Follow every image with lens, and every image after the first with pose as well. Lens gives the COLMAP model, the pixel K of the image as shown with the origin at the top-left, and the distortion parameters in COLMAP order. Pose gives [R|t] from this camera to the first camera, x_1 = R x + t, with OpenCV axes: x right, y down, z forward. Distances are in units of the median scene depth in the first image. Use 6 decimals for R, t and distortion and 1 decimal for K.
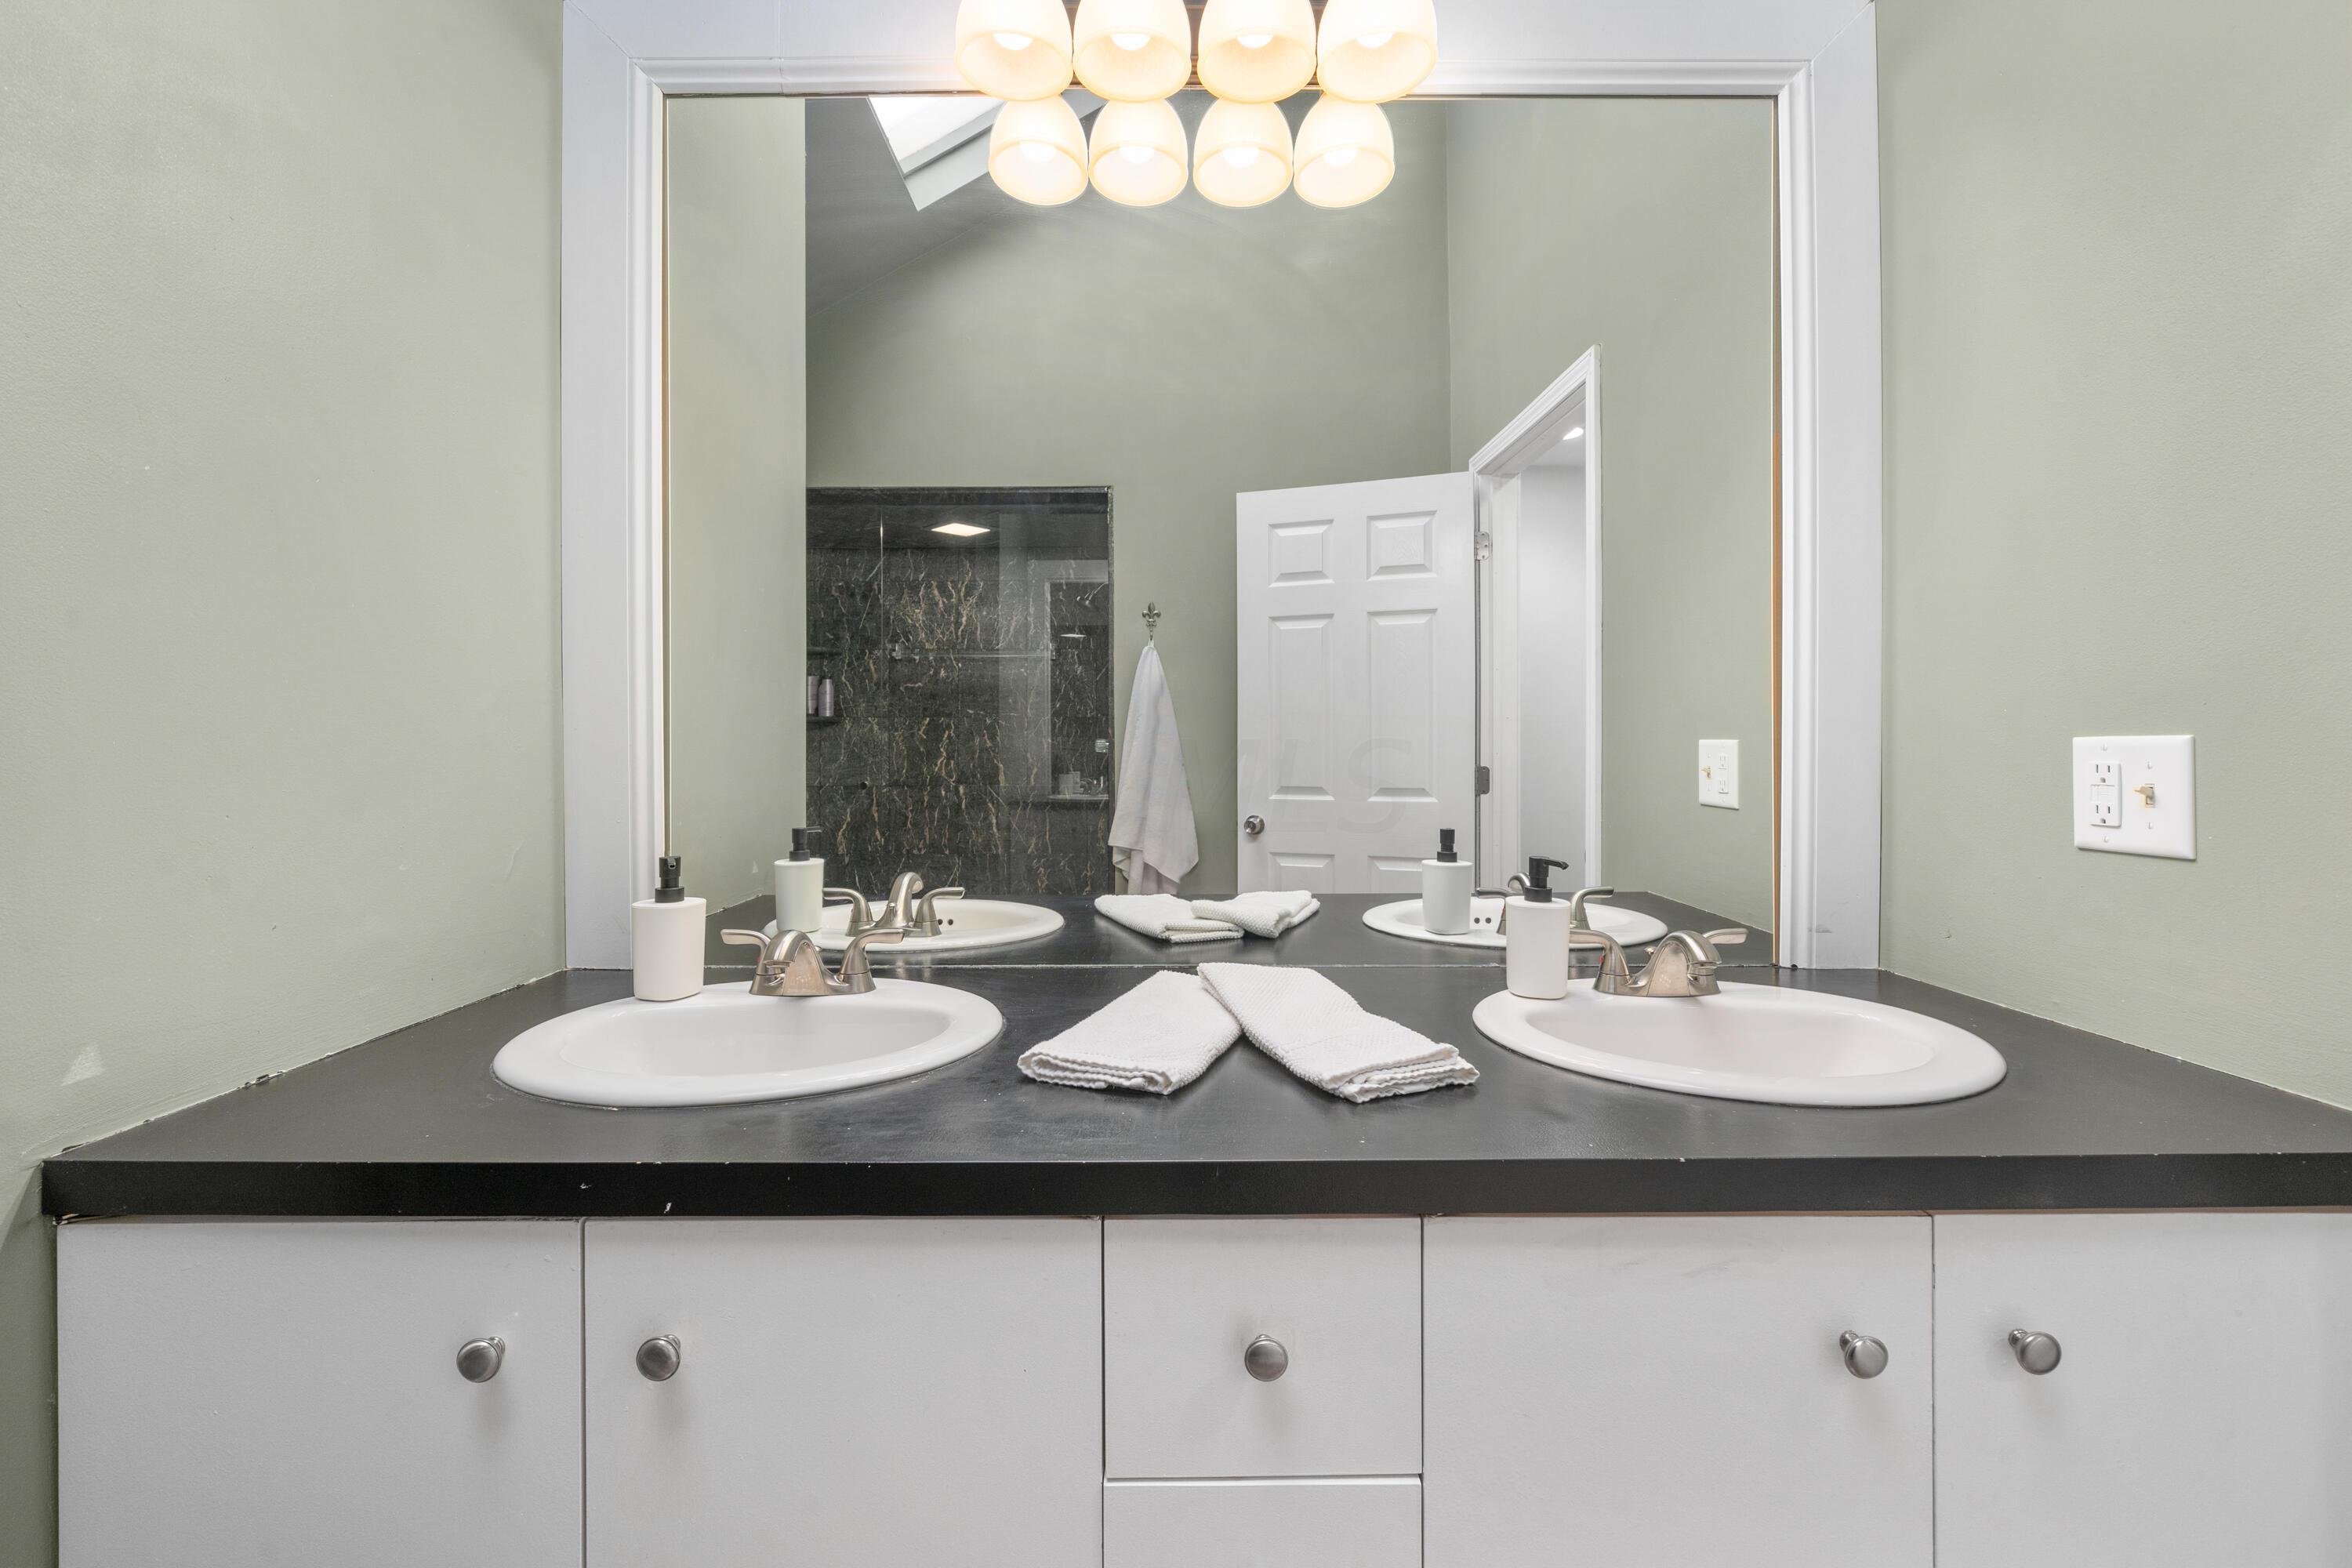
lens RADIAL K [[960.4, 0, 1173.5], [0, 960.4, 762.0], [0, 0, 1]] dist [-0.006708, 0.000162]
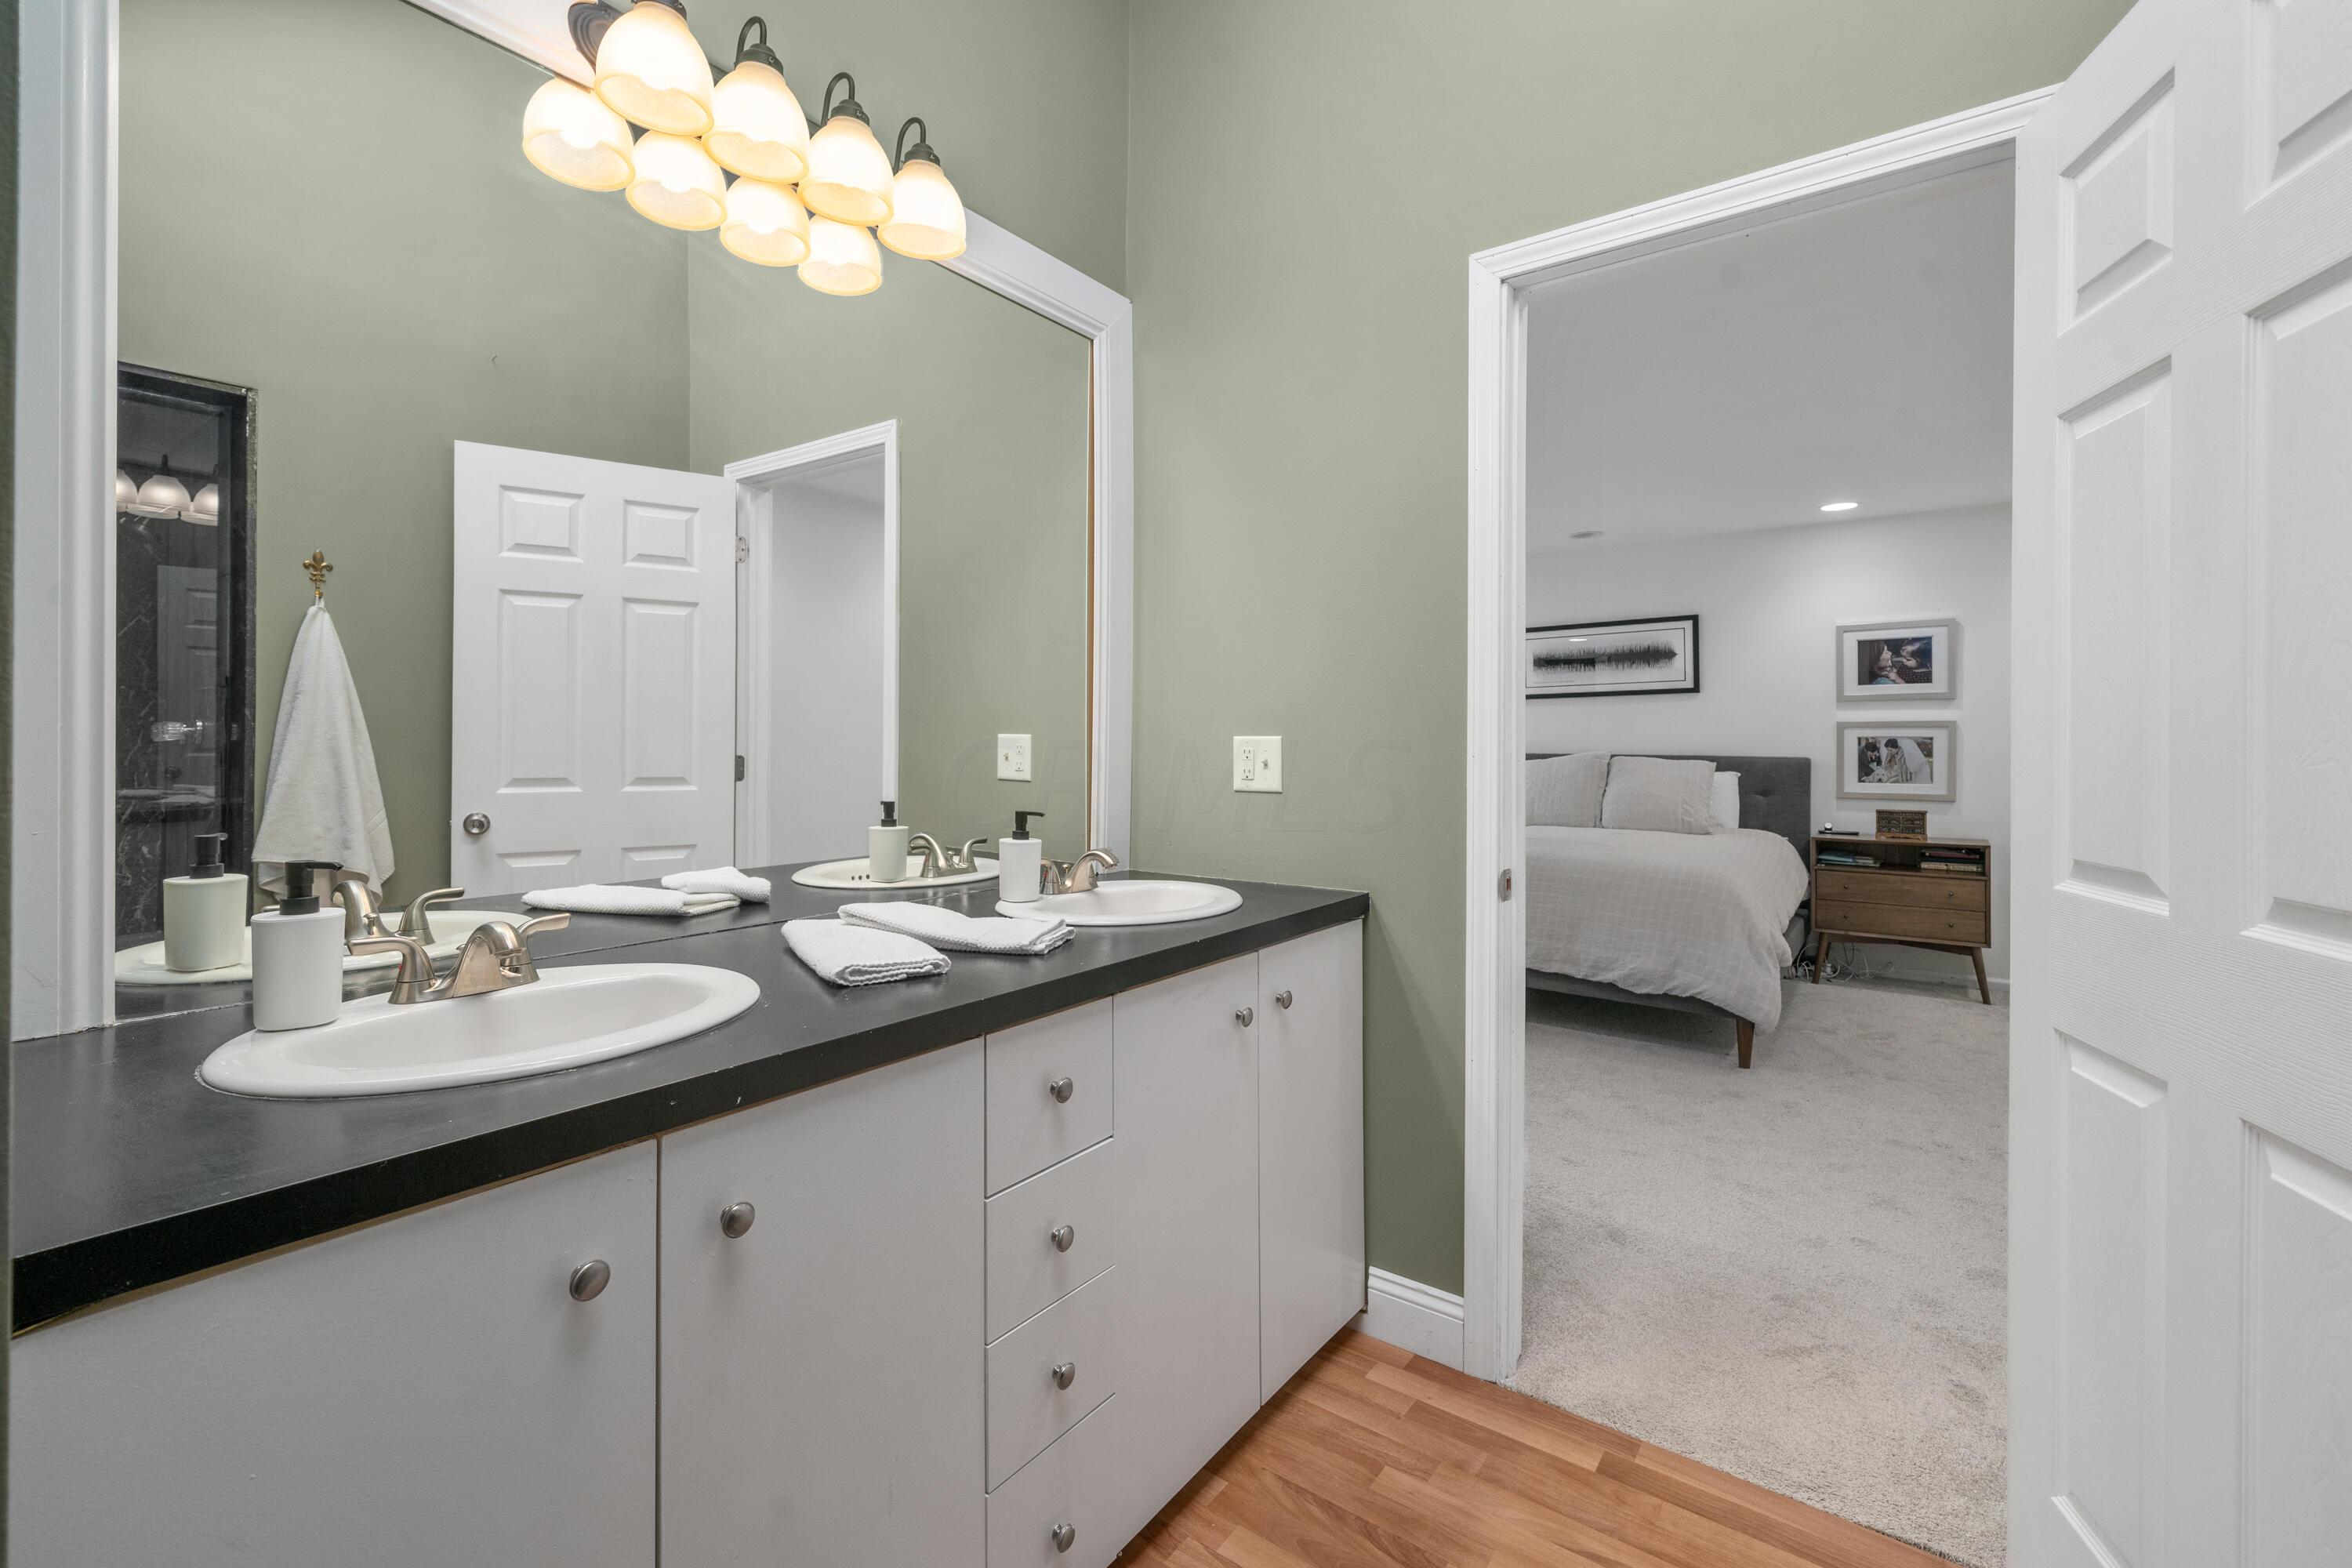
lens RADIAL K [[960.4, 0, 1182.3], [0, 960.4, 766.8], [0, 0, 1]] dist [-0.006708, 0.000162]
pose [[0.605408, -0.016887, 0.795736, -0.512487], [0.004444, 0.999831, 0.017838, 0.001662], [-0.795903, -0.007263, 0.605381, -0.100869]]
